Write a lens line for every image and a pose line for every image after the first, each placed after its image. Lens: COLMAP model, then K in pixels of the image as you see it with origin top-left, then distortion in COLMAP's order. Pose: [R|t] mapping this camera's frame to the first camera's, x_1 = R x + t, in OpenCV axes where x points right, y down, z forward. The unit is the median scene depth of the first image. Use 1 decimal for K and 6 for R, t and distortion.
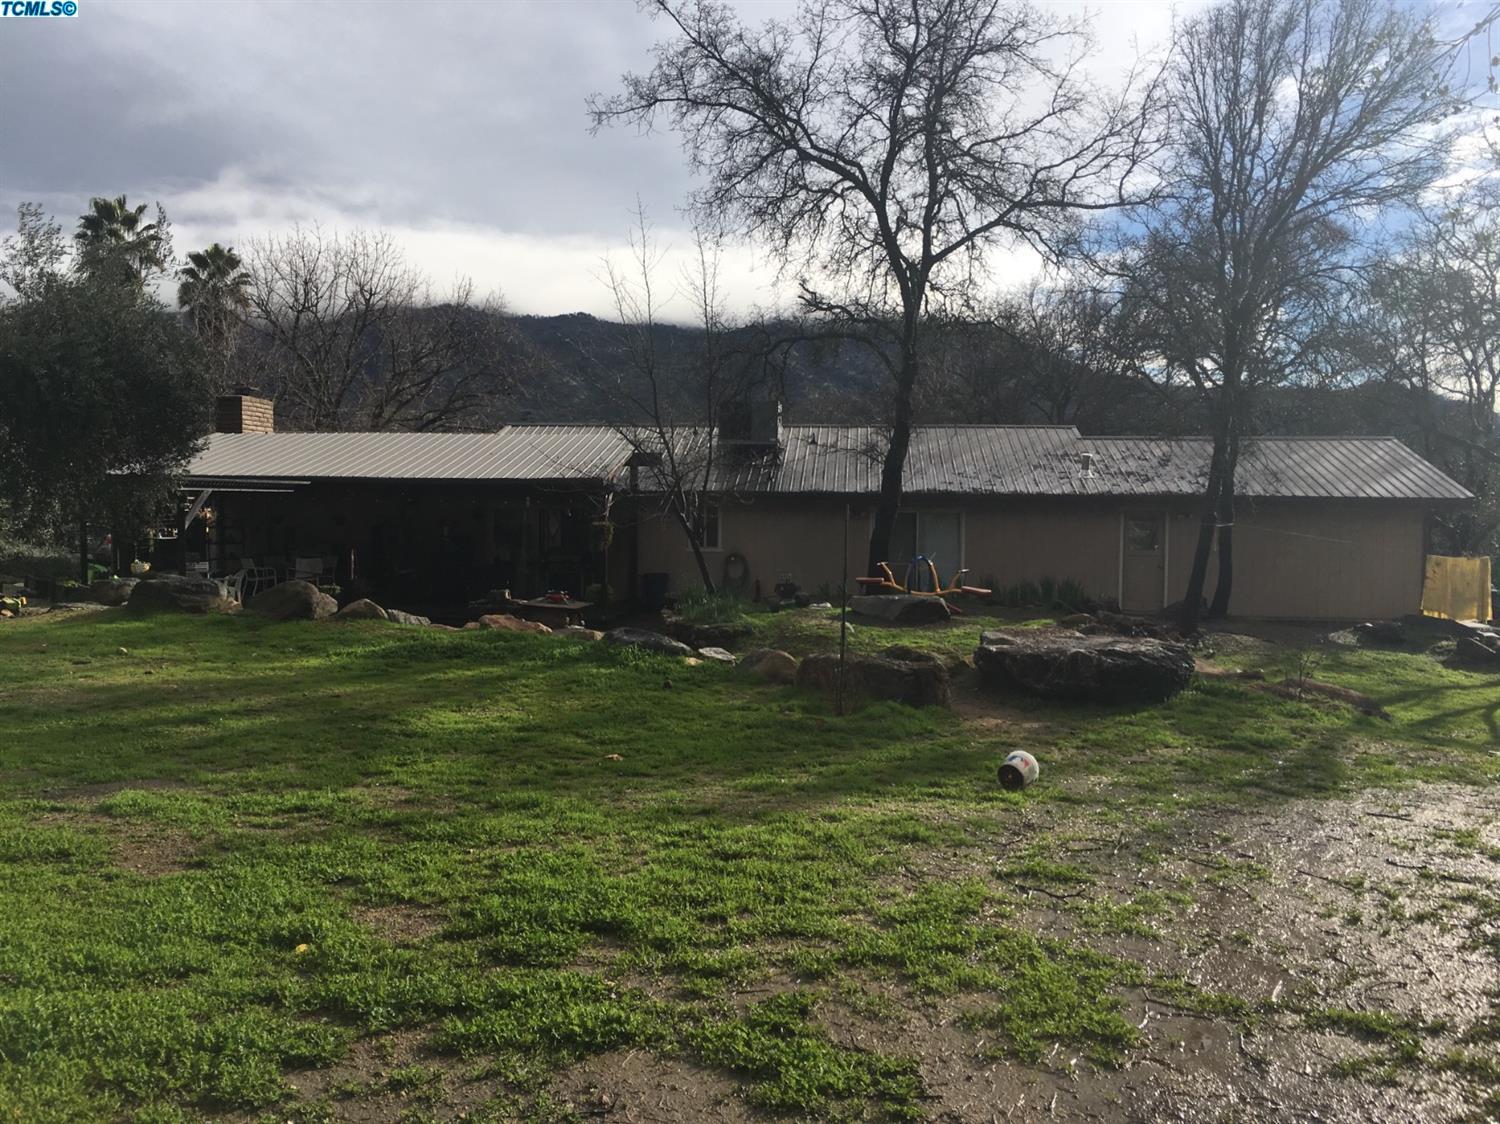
lens RADIAL K [[1274.9, 0, 749.9], [0, 1274.9, 560.1], [0, 0, 1]] dist [0.000545, -0.001326]
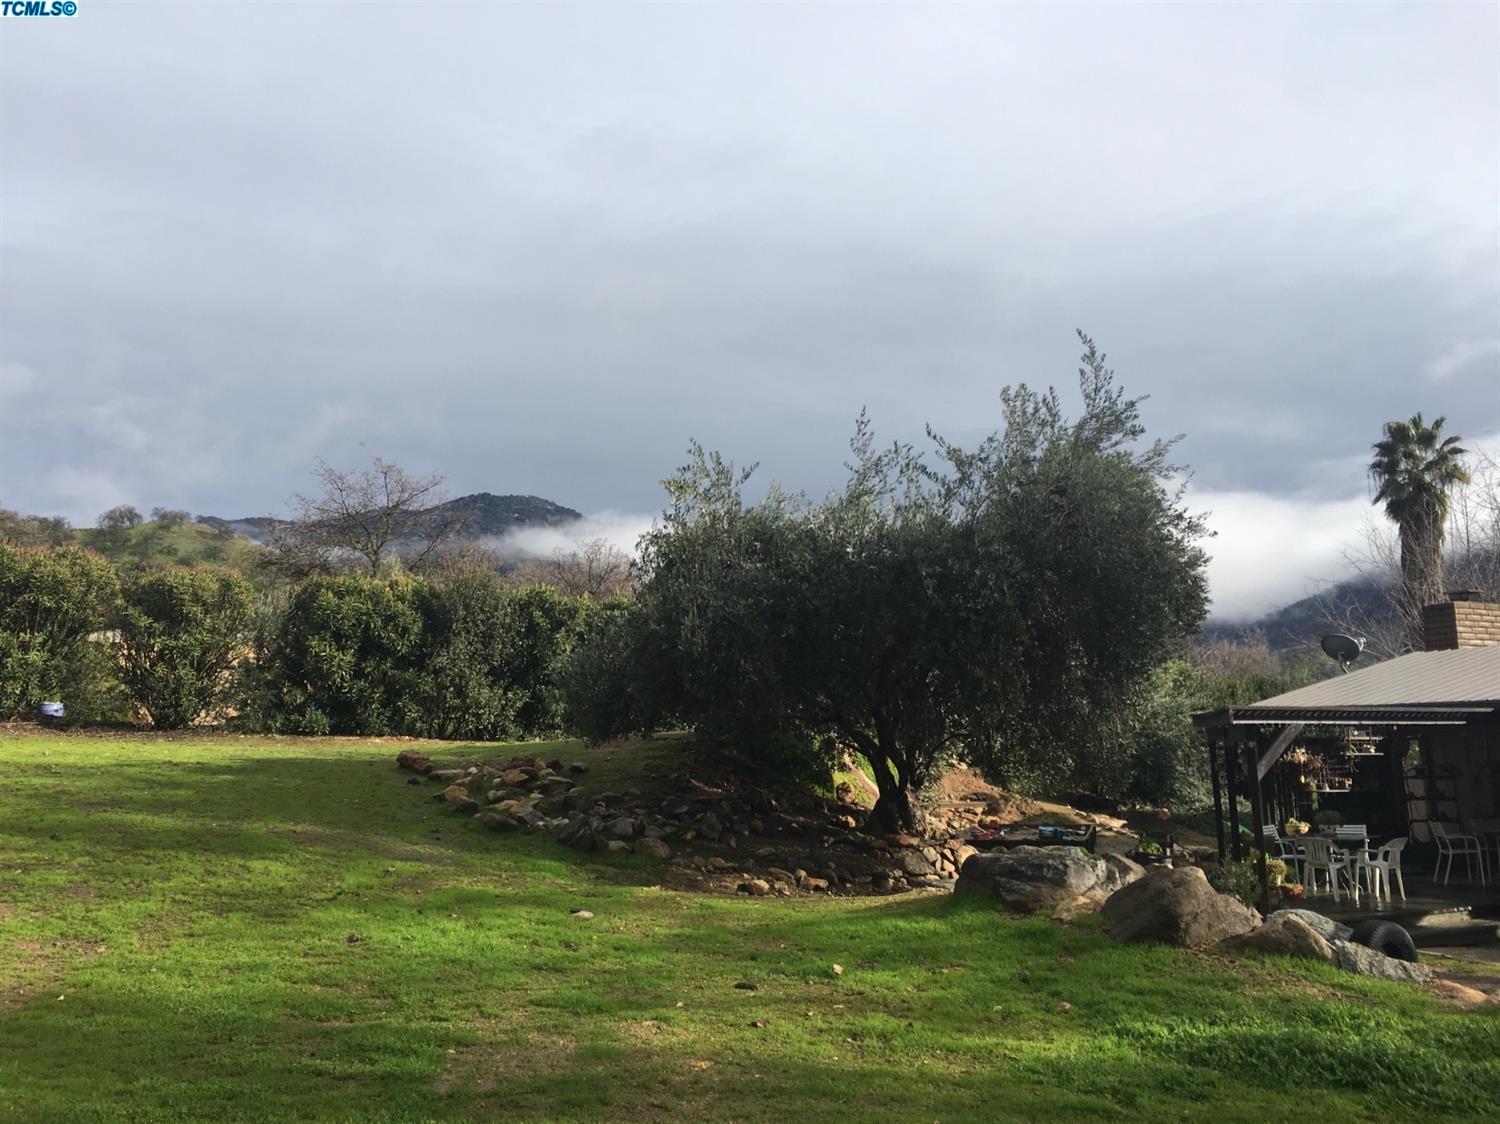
lens RADIAL K [[1274.9, 0, 749.7], [0, 1274.9, 563.8], [0, 0, 1]] dist [0.000545, -0.001326]
pose [[0.531971, -0.135324, -0.835879, 0.013890], [-0.027625, 0.983848, -0.176861, -0.005364], [0.846312, 0.117176, 0.519640, 0.247814]]
